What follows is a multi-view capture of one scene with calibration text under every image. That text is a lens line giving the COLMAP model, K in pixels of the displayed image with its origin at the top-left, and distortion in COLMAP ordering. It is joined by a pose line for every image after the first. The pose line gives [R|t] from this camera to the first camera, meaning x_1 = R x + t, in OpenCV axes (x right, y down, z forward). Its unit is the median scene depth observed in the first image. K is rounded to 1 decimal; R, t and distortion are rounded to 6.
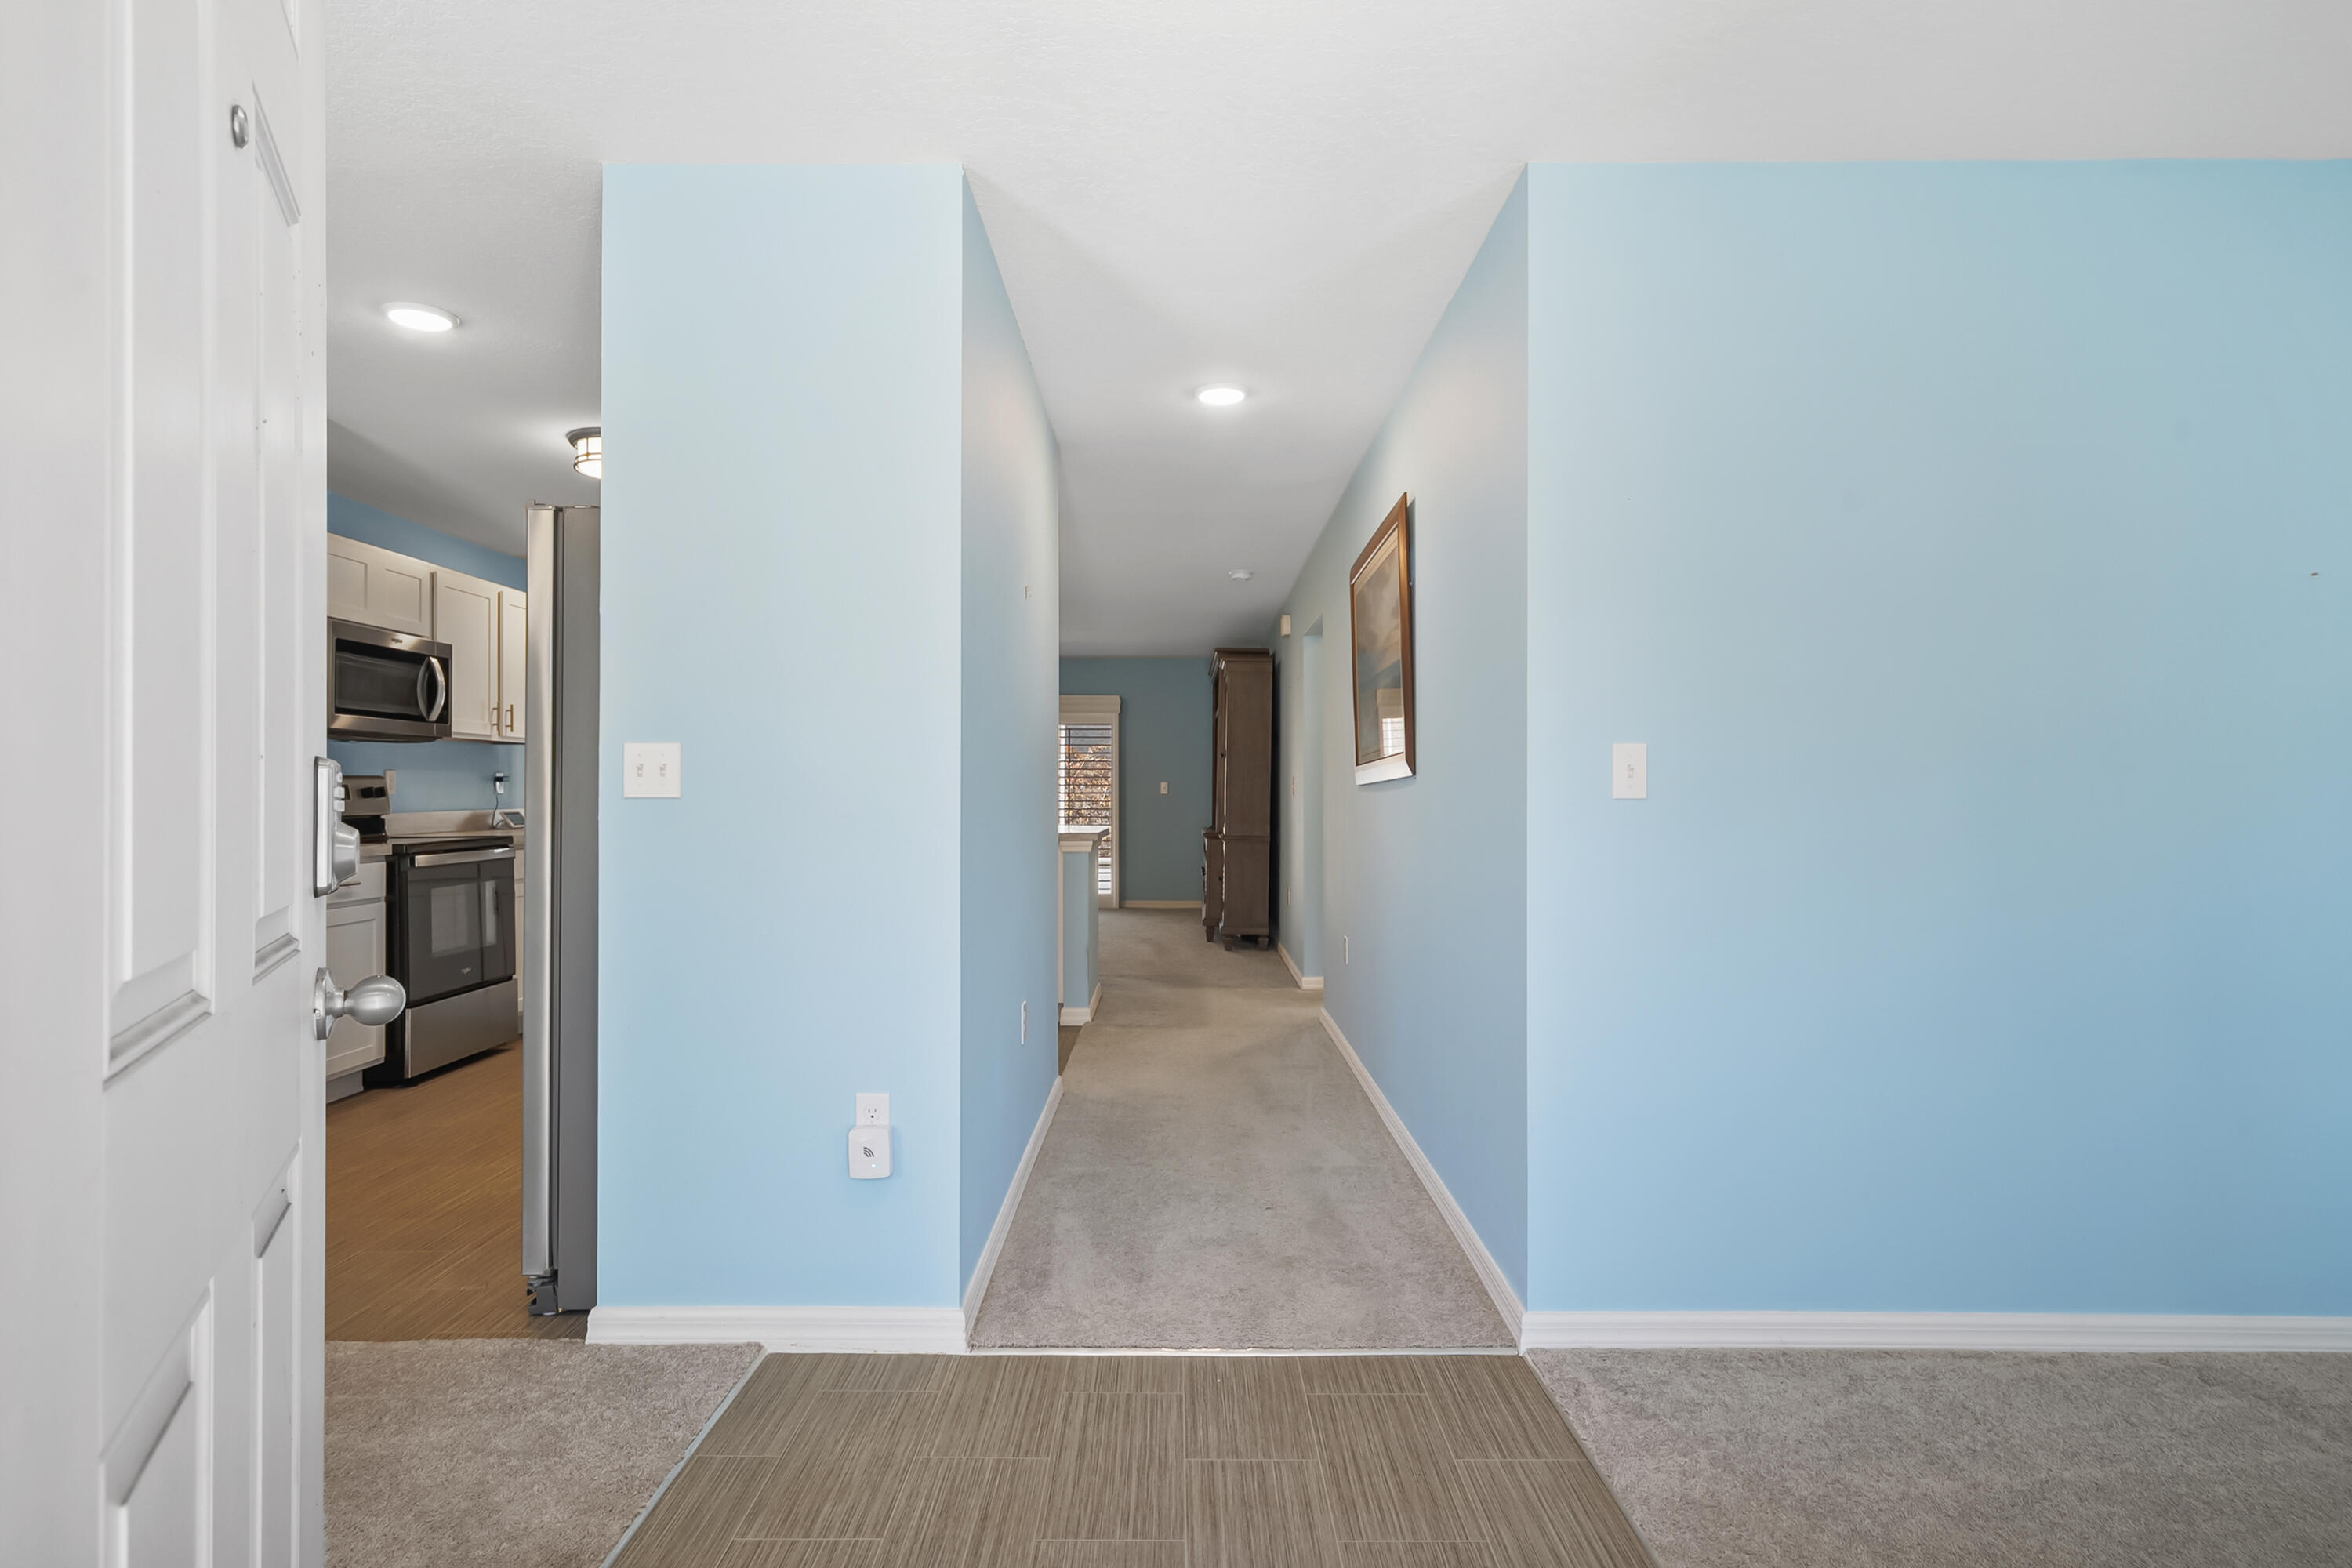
lens RADIAL K [[1235.3, 0, 1169.2], [0, 1235.3, 788.0], [0, 0, 1]] dist [0.021896, 0.000138]
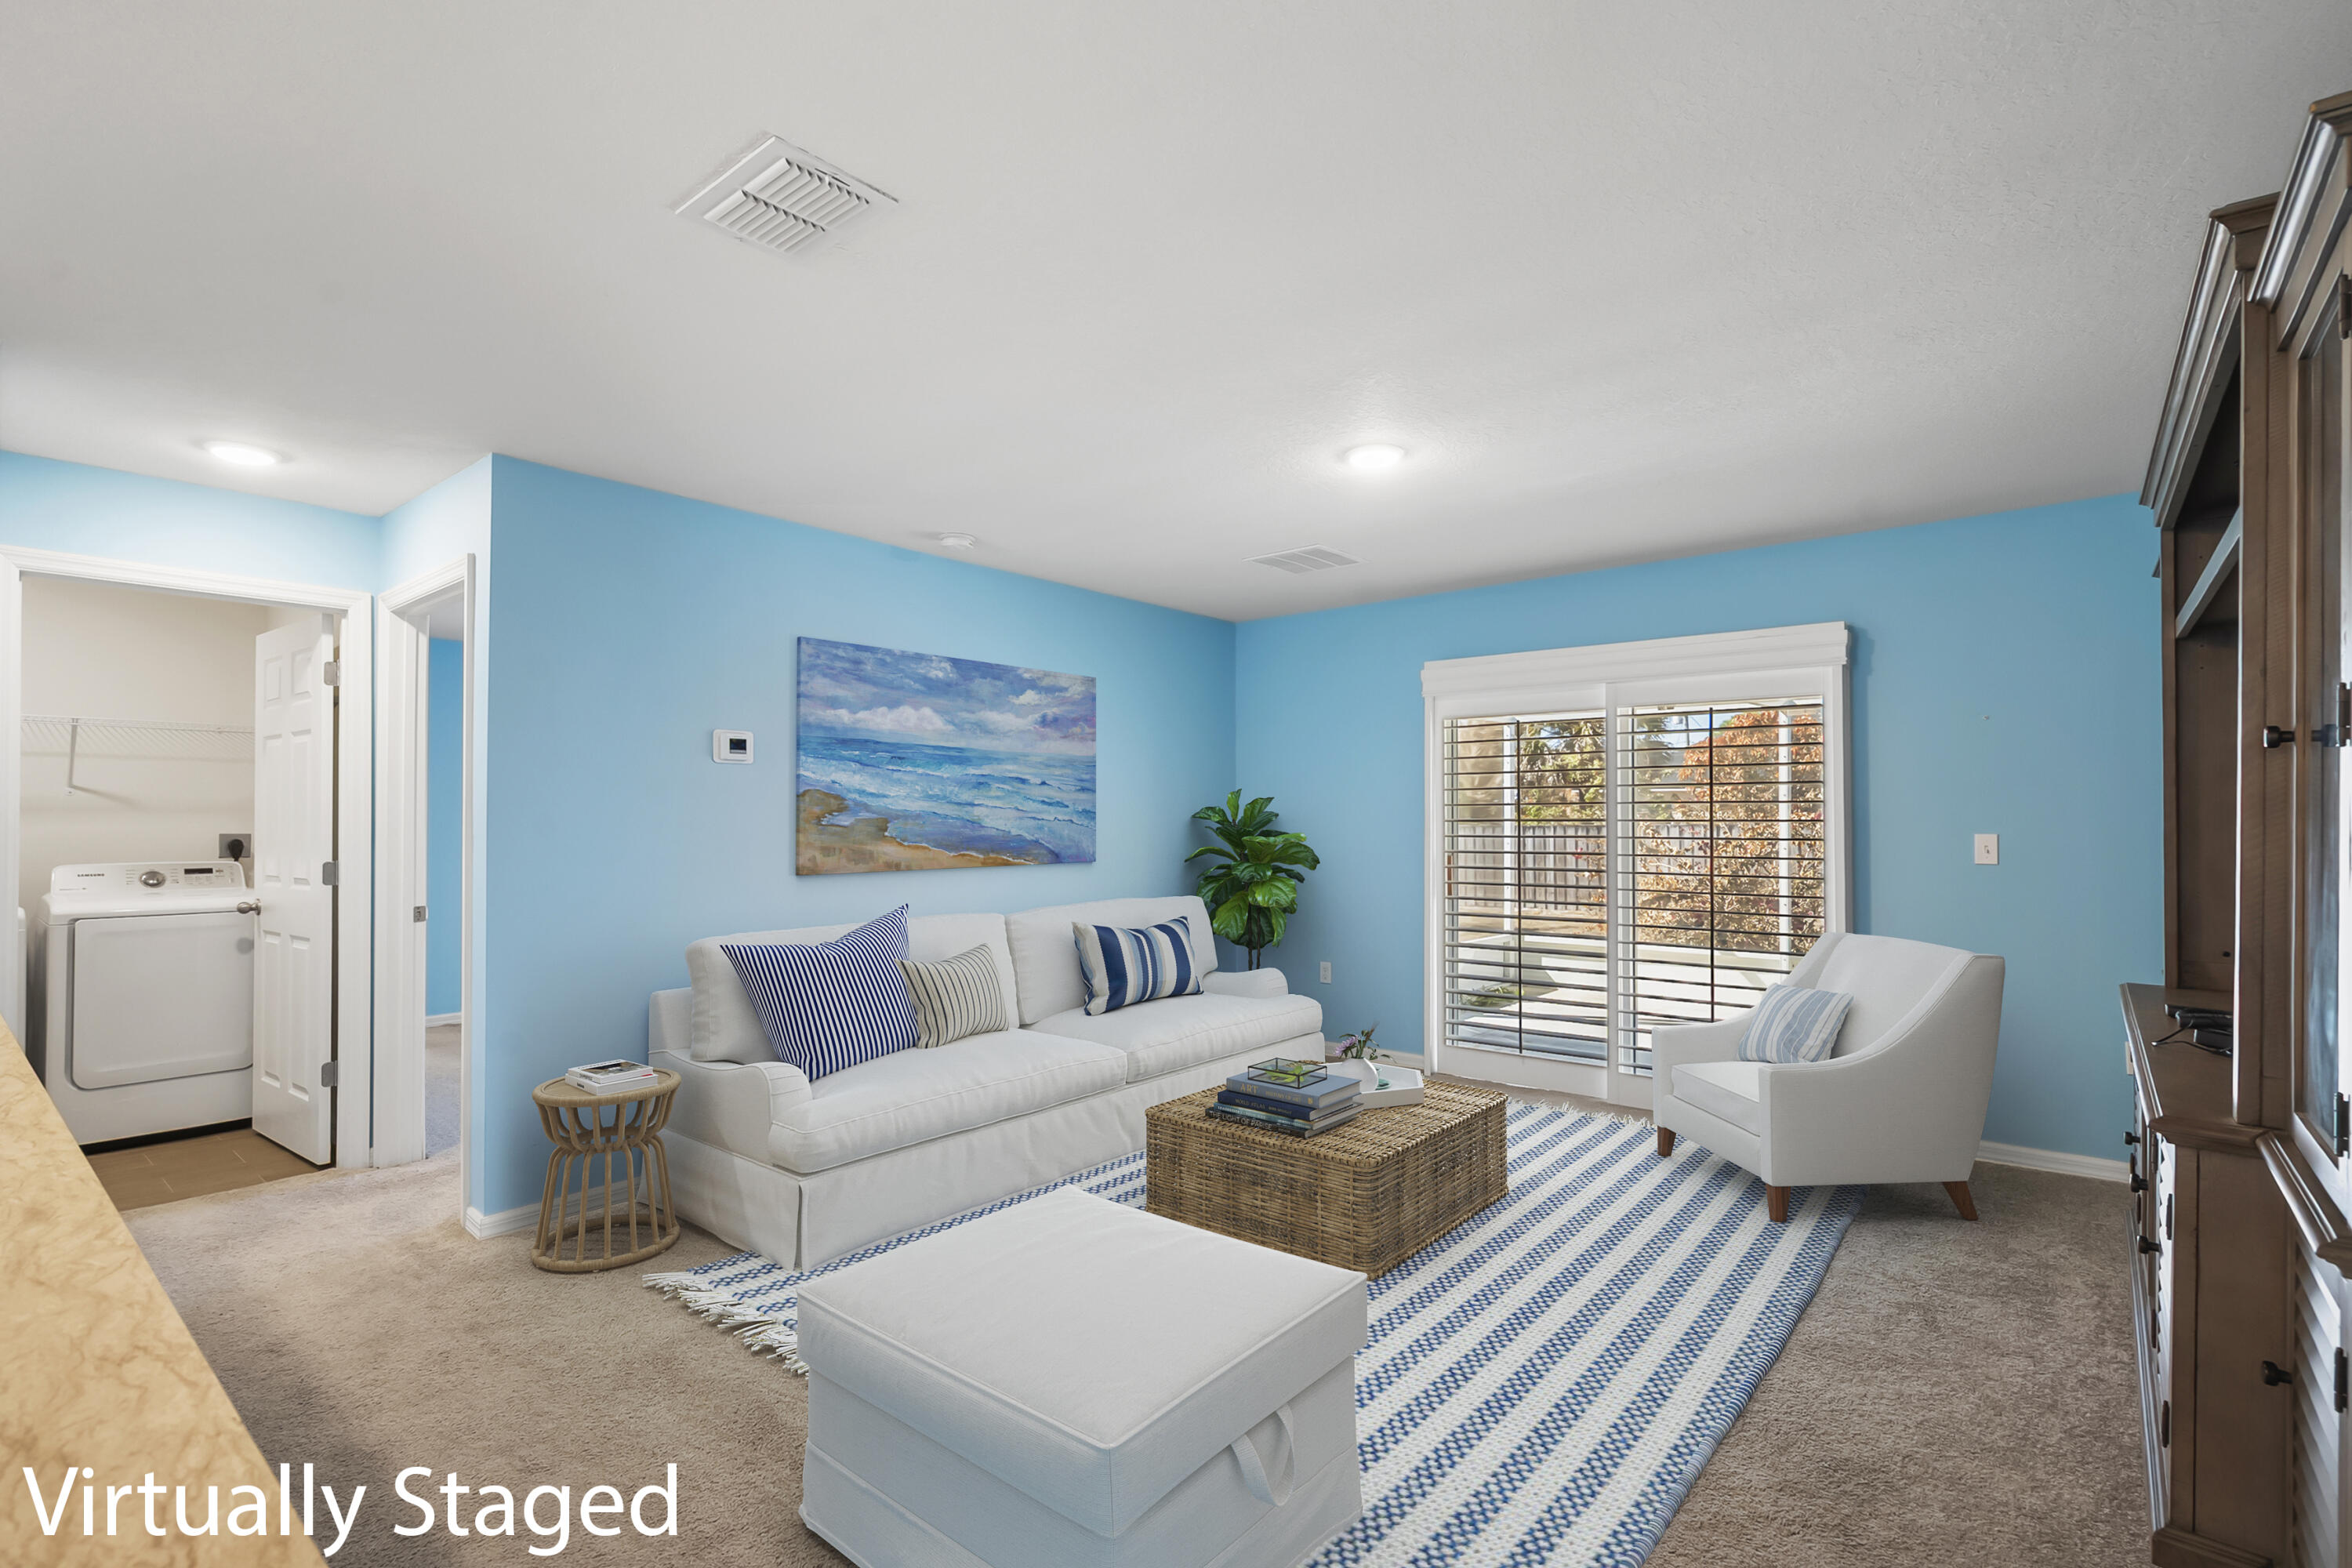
lens RADIAL K [[1080.0, 0, 1194.3], [0, 1080.0, 817.2], [0, 0, 1]] dist [-0.002167, 0.002296]
pose [[0.779945, -0.002019, -0.625844, 0.031819], [0.002960, 0.999996, 0.000463, -0.023921], [0.625841, -0.002213, 0.779948, 1.269773]]
